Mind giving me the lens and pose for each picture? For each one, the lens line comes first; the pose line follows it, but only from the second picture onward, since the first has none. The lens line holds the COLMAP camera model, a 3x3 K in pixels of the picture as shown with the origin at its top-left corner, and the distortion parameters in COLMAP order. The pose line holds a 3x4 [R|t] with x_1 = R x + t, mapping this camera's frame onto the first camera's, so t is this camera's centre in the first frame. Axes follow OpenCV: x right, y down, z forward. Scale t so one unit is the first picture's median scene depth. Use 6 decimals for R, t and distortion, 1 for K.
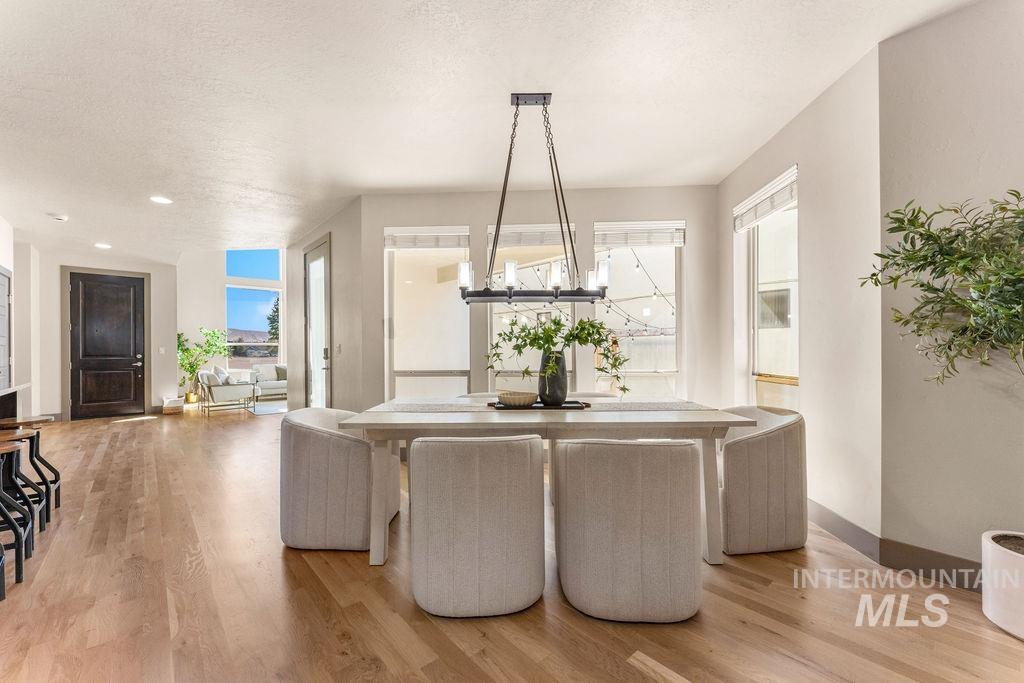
lens RADIAL K [[409.6, 0, 505.9], [0, 409.6, 347.9], [0, 0, 1]] dist [0.000399, -0.000353]
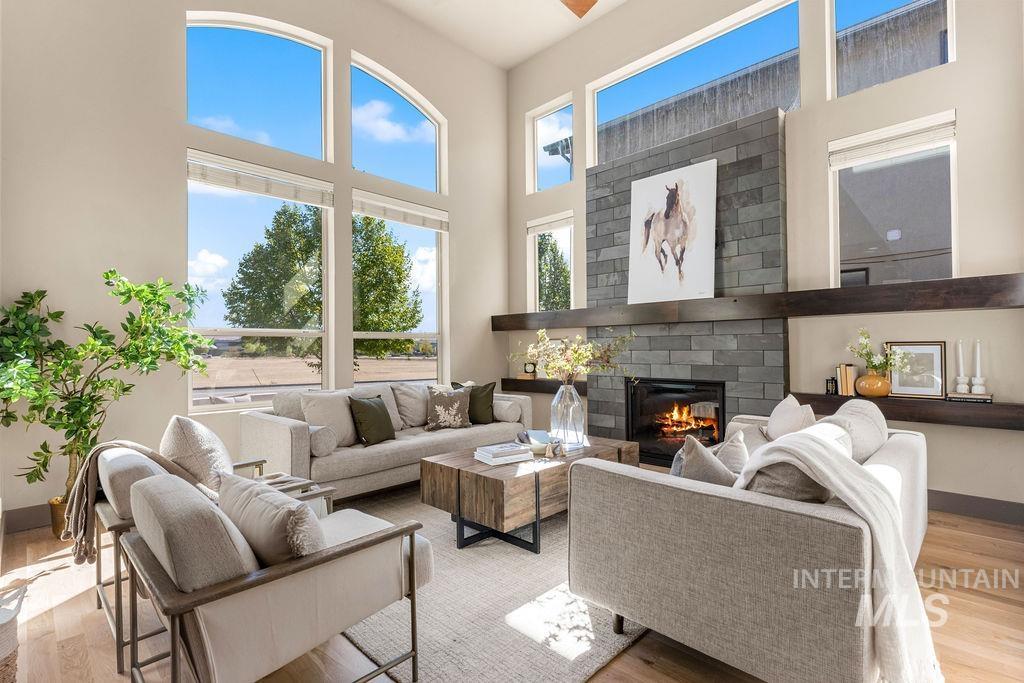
lens RADIAL K [[484.5, 0, 502.9], [0, 484.5, 342.1], [0, 0, 1]] dist [-0.002218, -0.000133]
pose [[0.998399, -0.002693, 0.056496, -1.111397], [0.003294, 0.999939, -0.010554, 0.011577], [-0.056464, 0.010723, 0.998347, 1.472331]]
